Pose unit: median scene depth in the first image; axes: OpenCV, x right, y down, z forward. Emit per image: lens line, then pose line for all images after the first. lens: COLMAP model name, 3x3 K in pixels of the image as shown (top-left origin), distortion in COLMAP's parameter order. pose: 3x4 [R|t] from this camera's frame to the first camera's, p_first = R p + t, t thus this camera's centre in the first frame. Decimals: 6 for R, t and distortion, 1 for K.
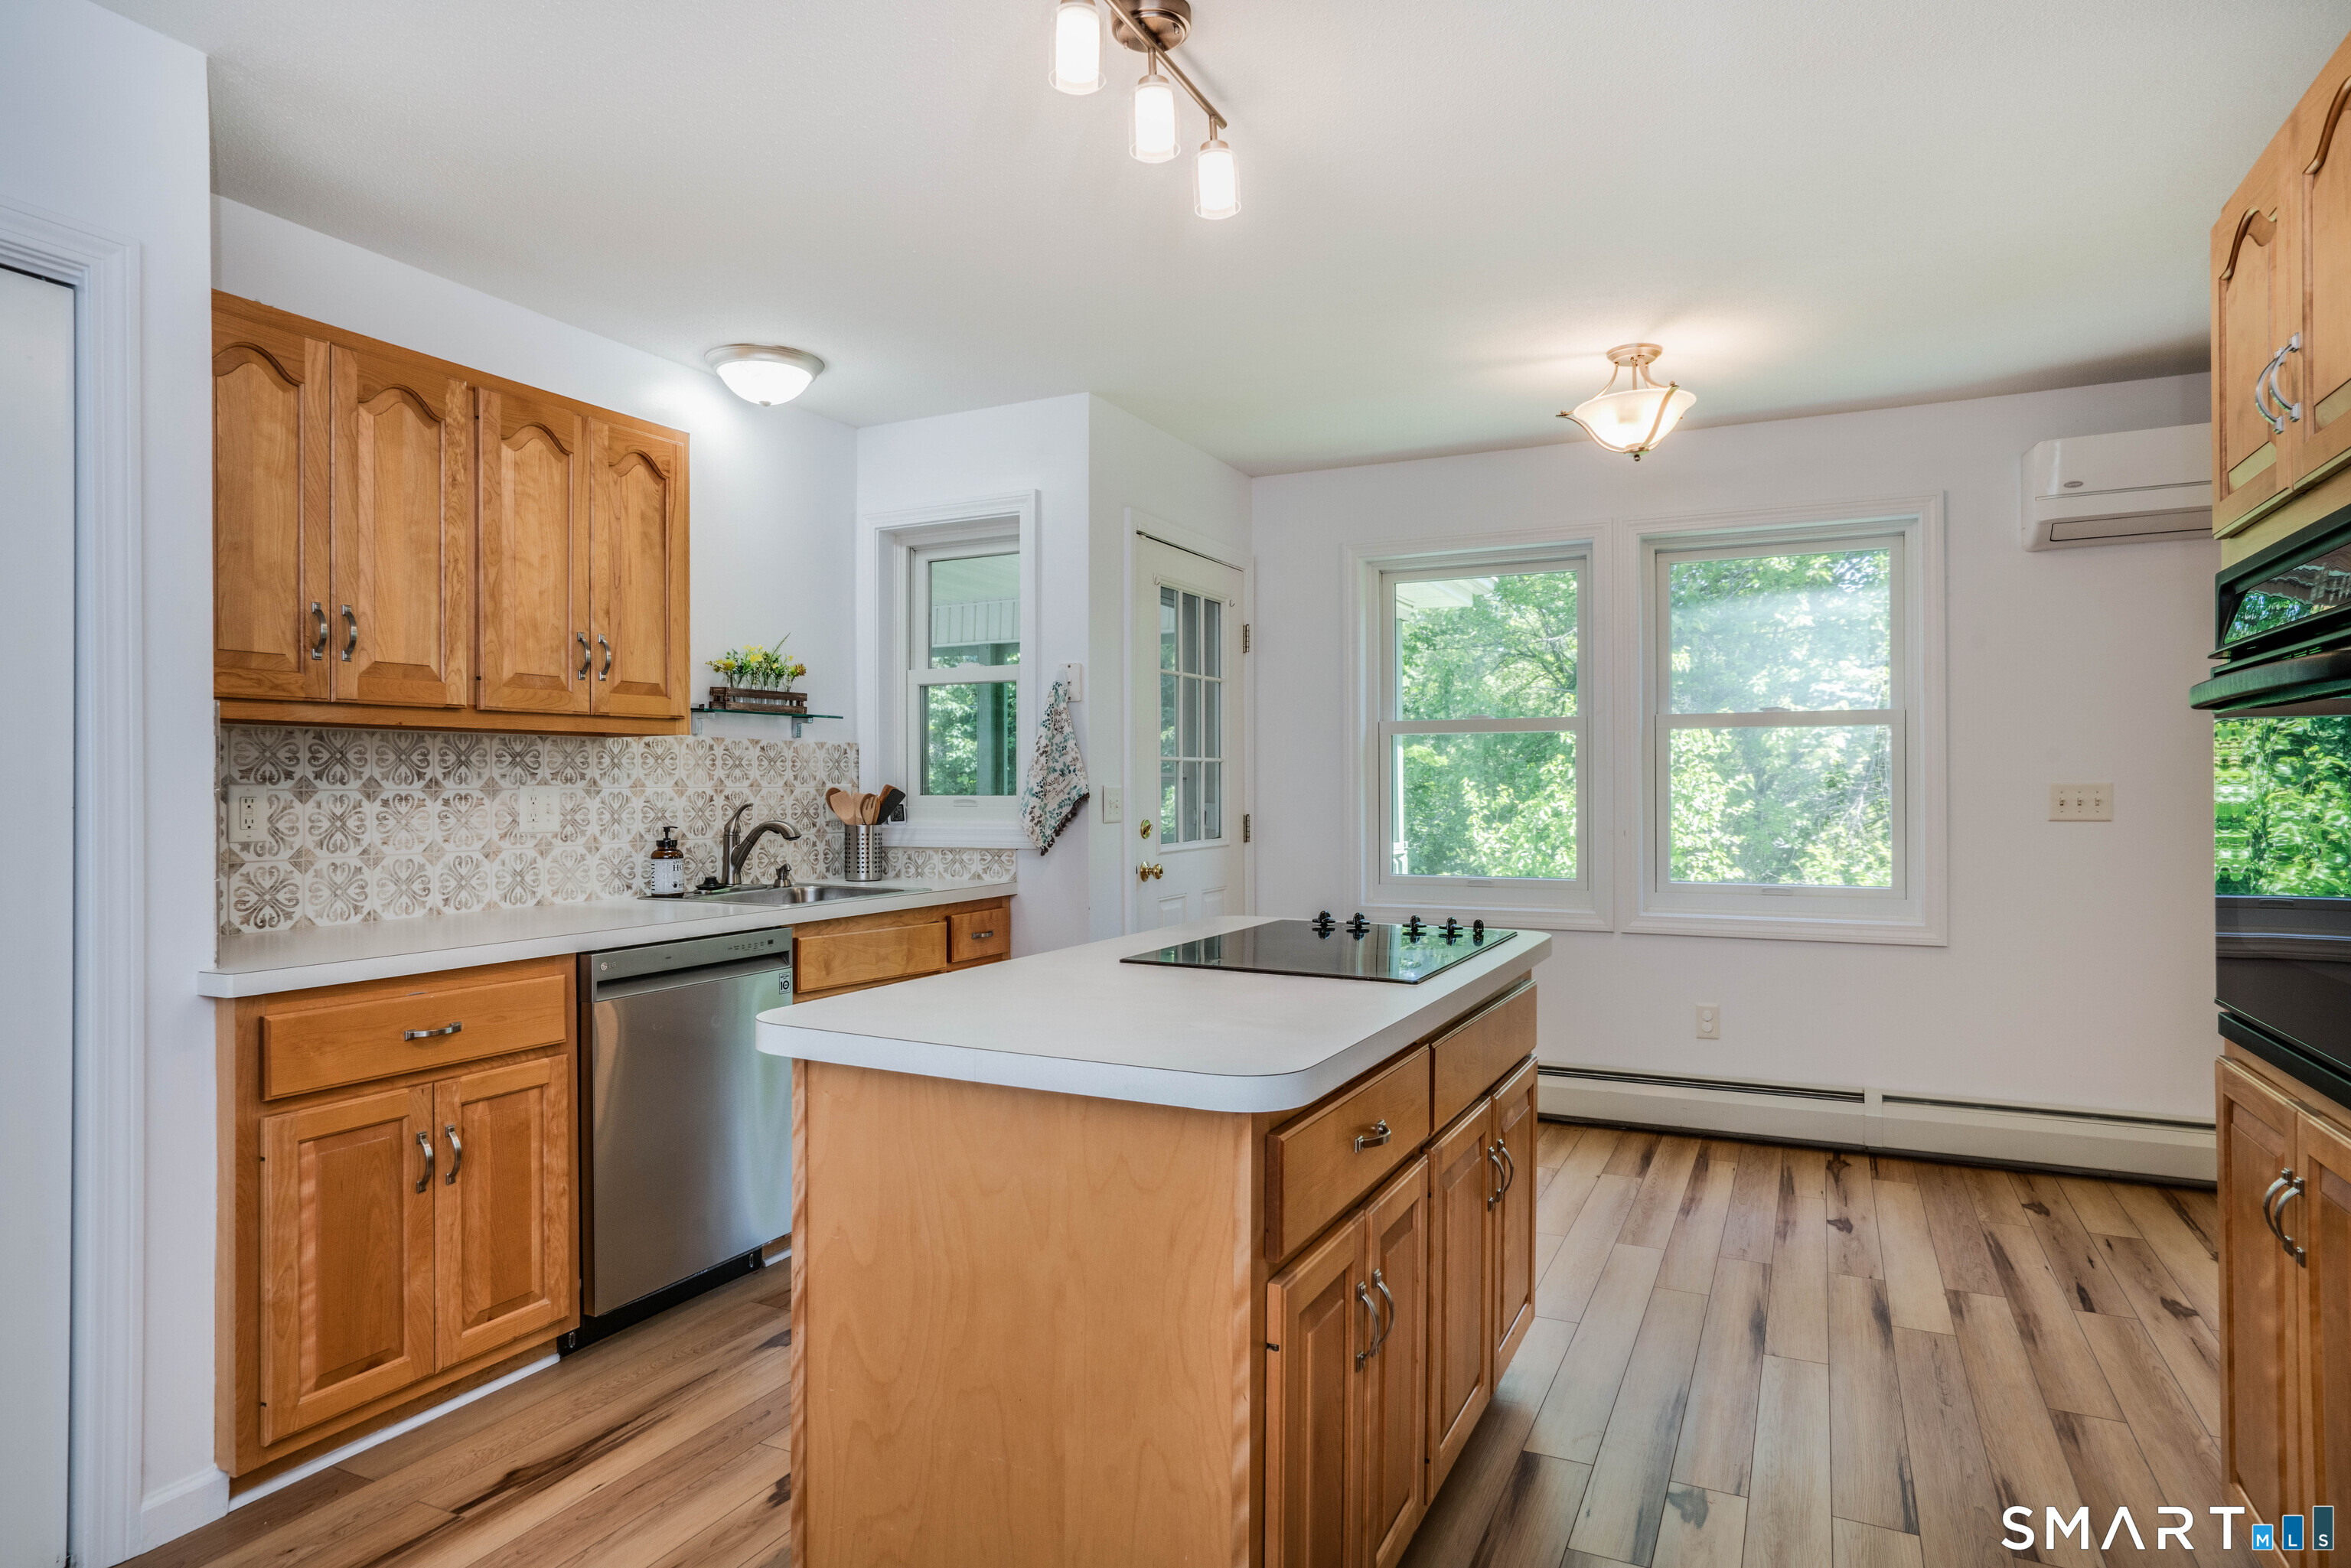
lens RADIAL K [[1332.4, 0, 1175.5], [0, 1332.4, 784.0], [0, 0, 1]] dist [-0.000927, -0.000175]
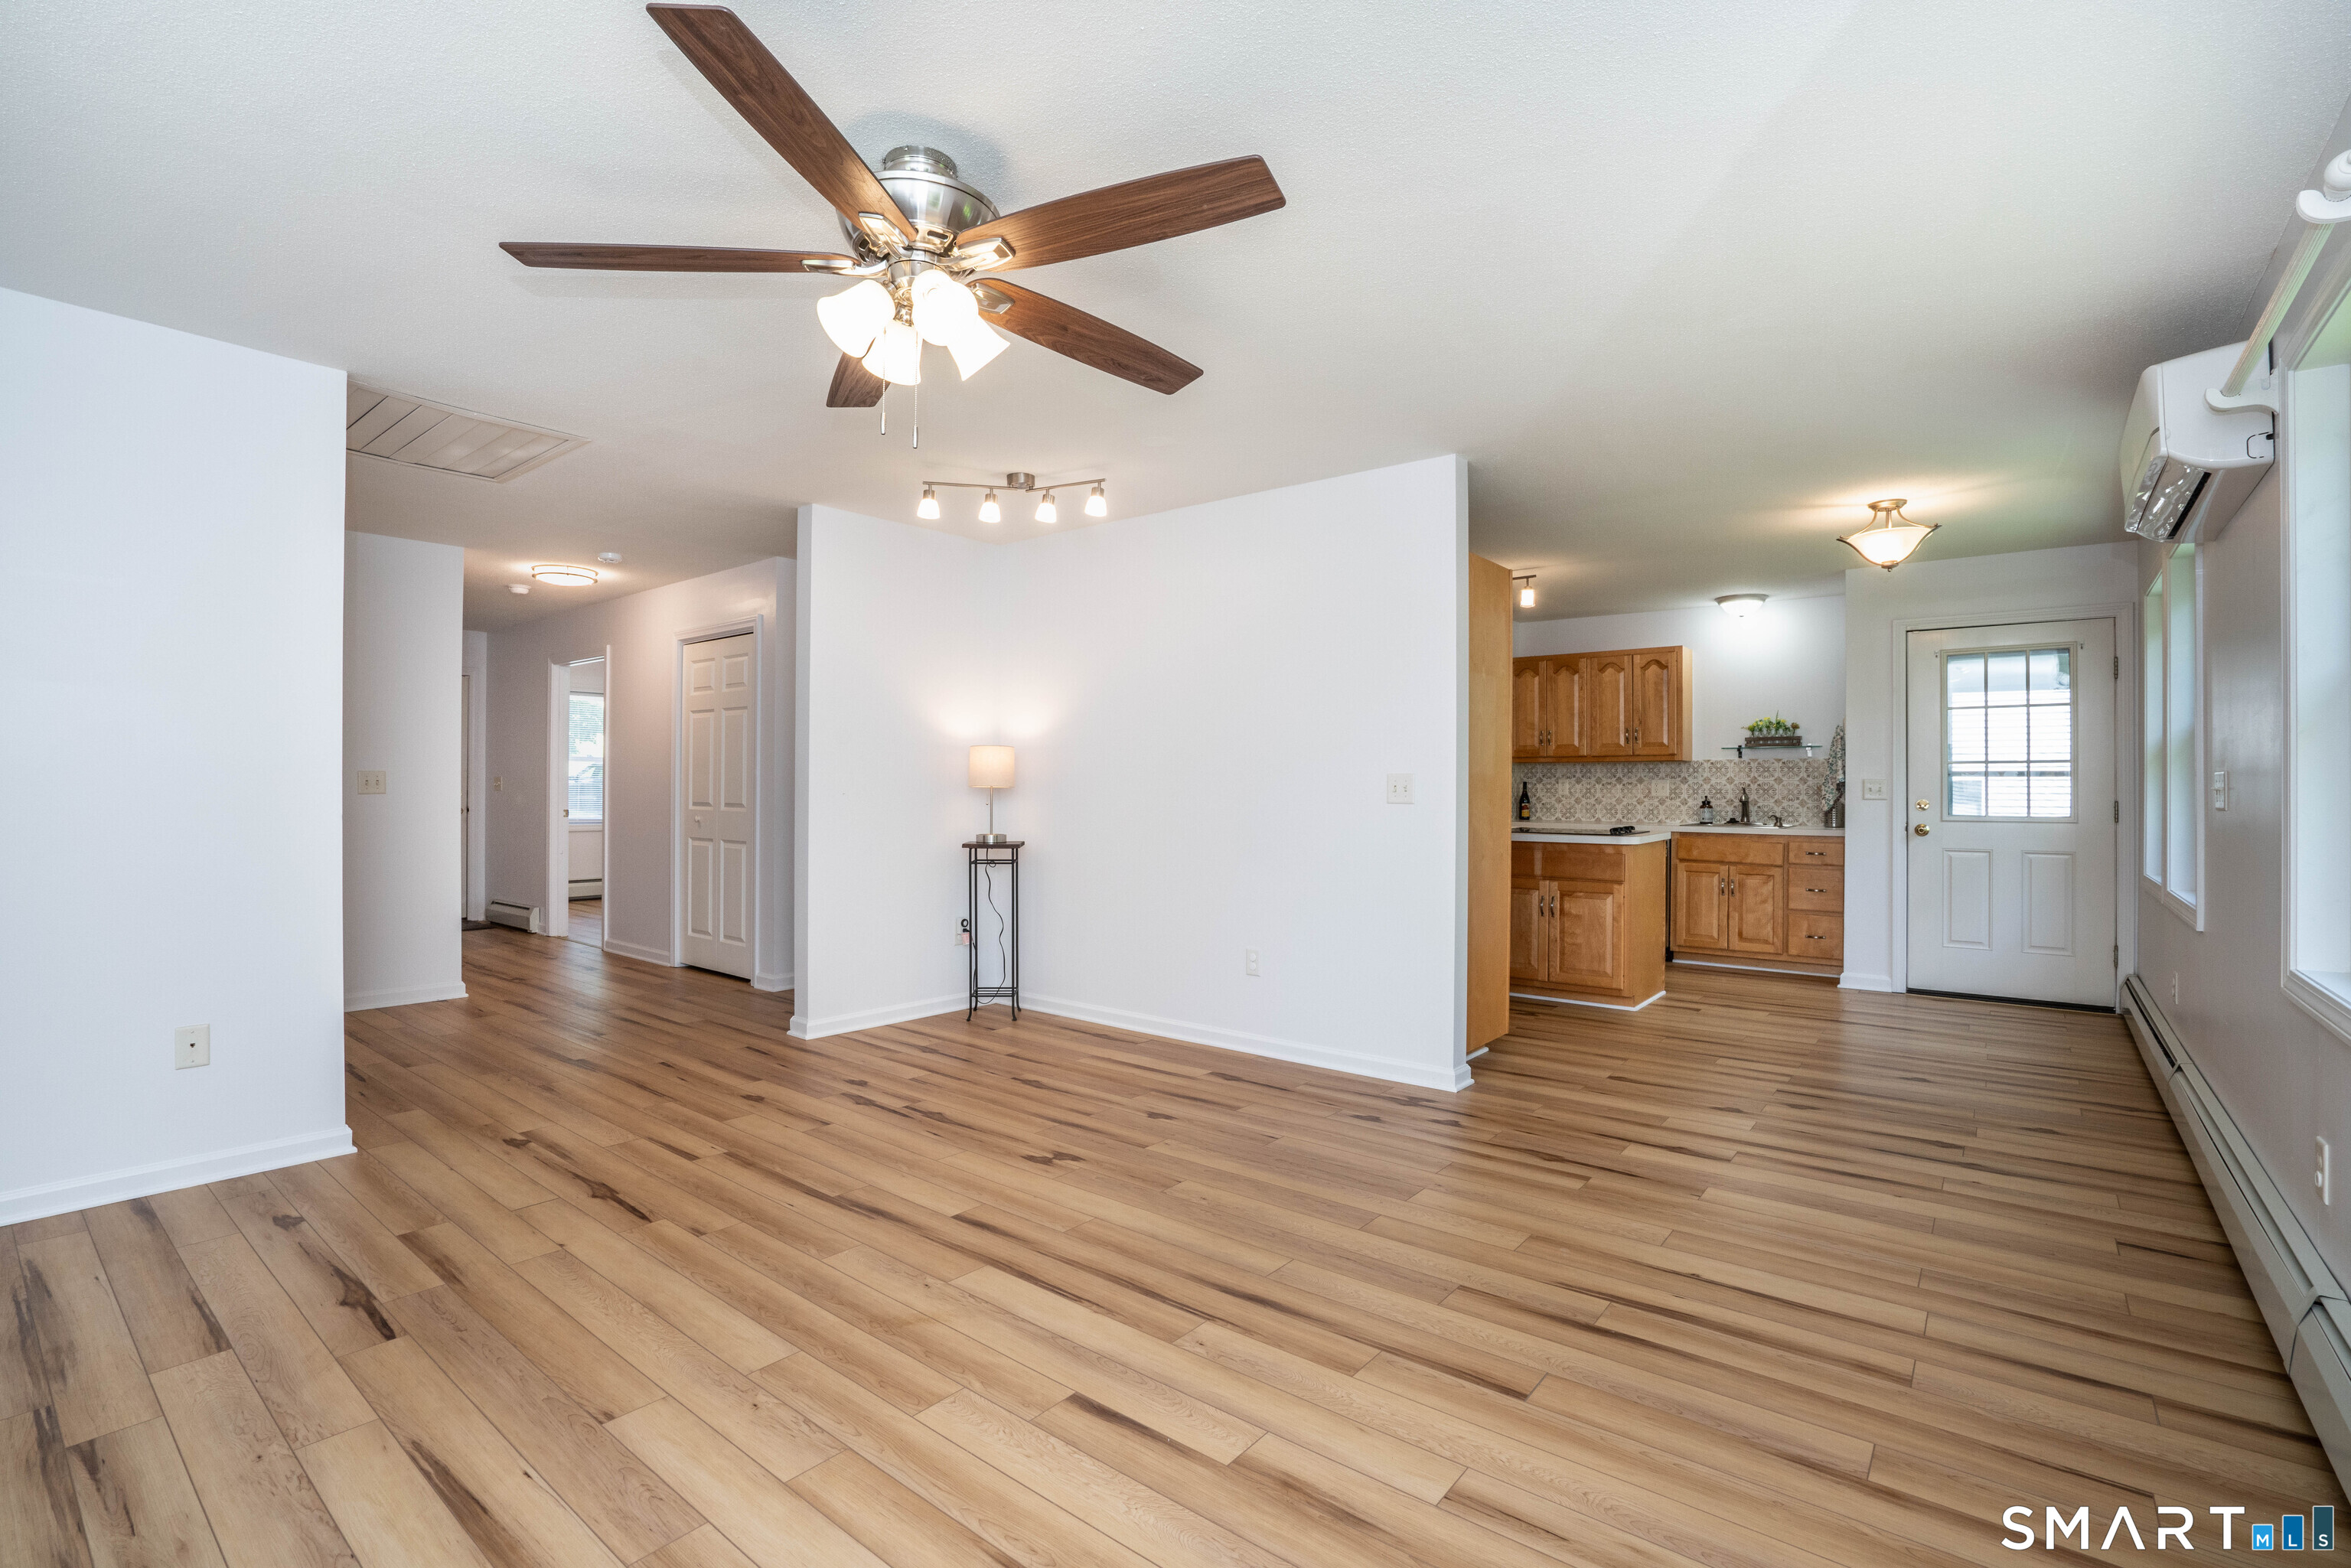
lens RADIAL K [[1044.9, 0, 1175.5], [0, 1044.9, 784.0], [0, 0, 1]] dist [-0.000039, -0.000006]
pose [[-0.222039, -0.000571, -0.975038, 1.824724], [-0.003751, 0.999993, 0.000269, 0.013216], [0.975031, 0.003718, -0.222040, 0.471596]]
